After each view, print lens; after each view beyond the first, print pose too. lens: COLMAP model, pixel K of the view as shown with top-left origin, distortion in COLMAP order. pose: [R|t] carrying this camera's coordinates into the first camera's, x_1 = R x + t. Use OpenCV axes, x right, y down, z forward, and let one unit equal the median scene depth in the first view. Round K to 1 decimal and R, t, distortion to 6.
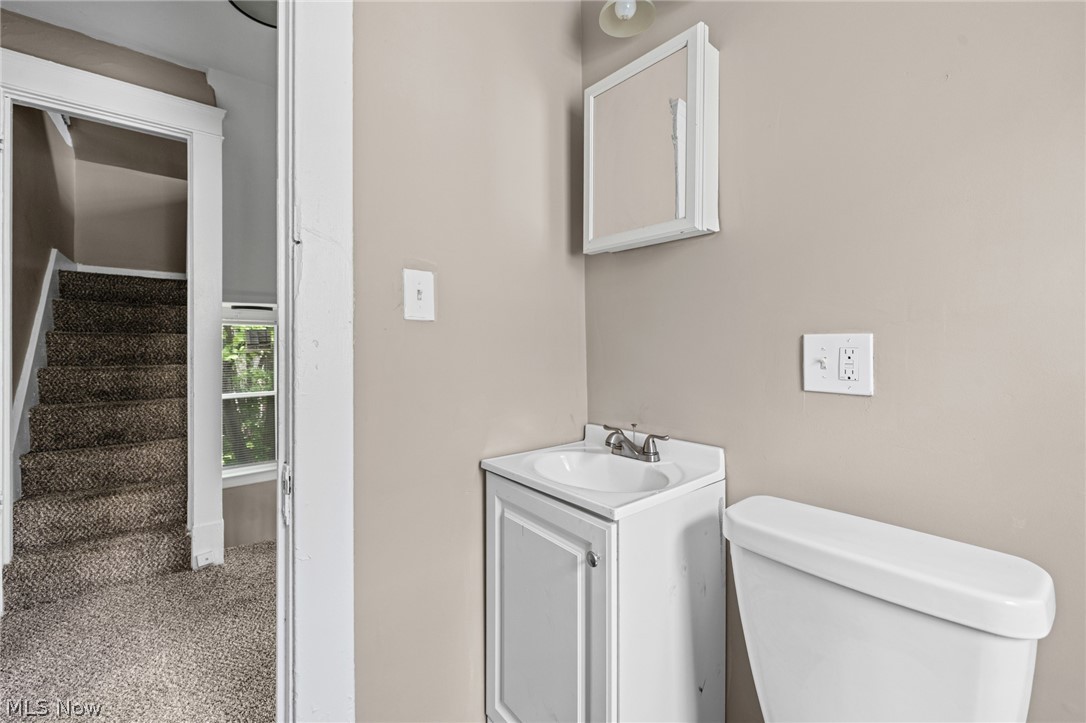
lens RADIAL K [[436.4, 0, 541.2], [0, 436.4, 347.9], [0, 0, 1]] dist [0.001403, -0.000371]
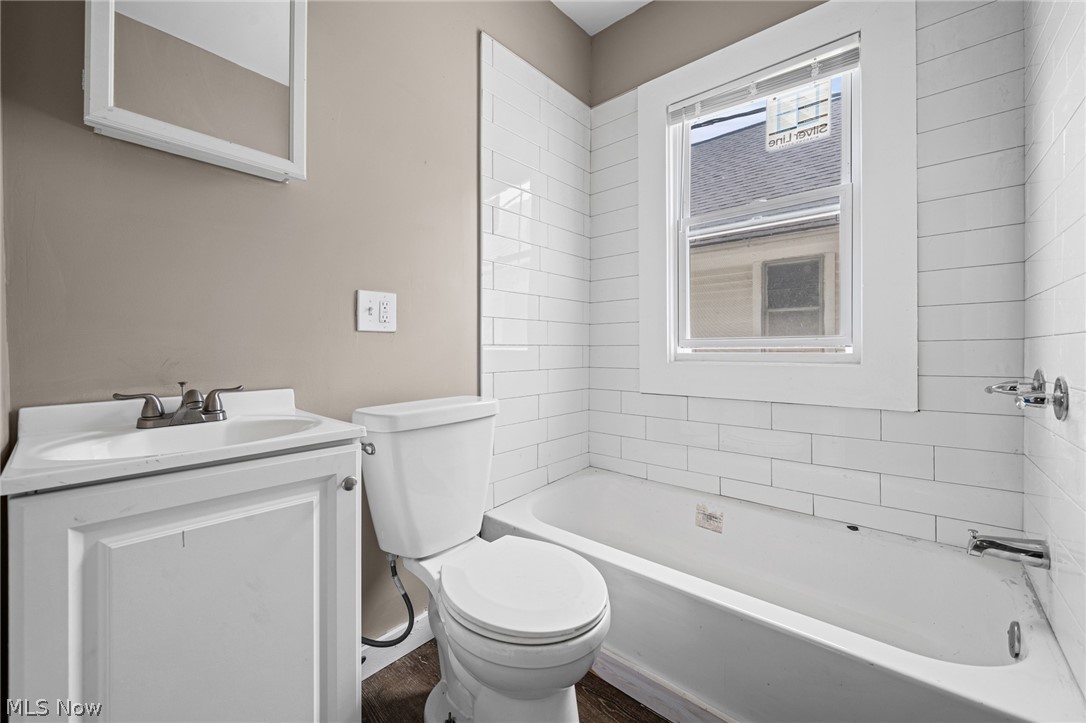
lens RADIAL K [[436.4, 0, 541.2], [0, 436.4, 347.9], [0, 0, 1]] dist [0.001403, -0.000371]
pose [[-0.142928, 0.001202, 0.989732, -0.848871], [0.004936, 0.999988, -0.000502, 0.157728], [-0.989721, 0.004814, -0.142932, 0.639142]]
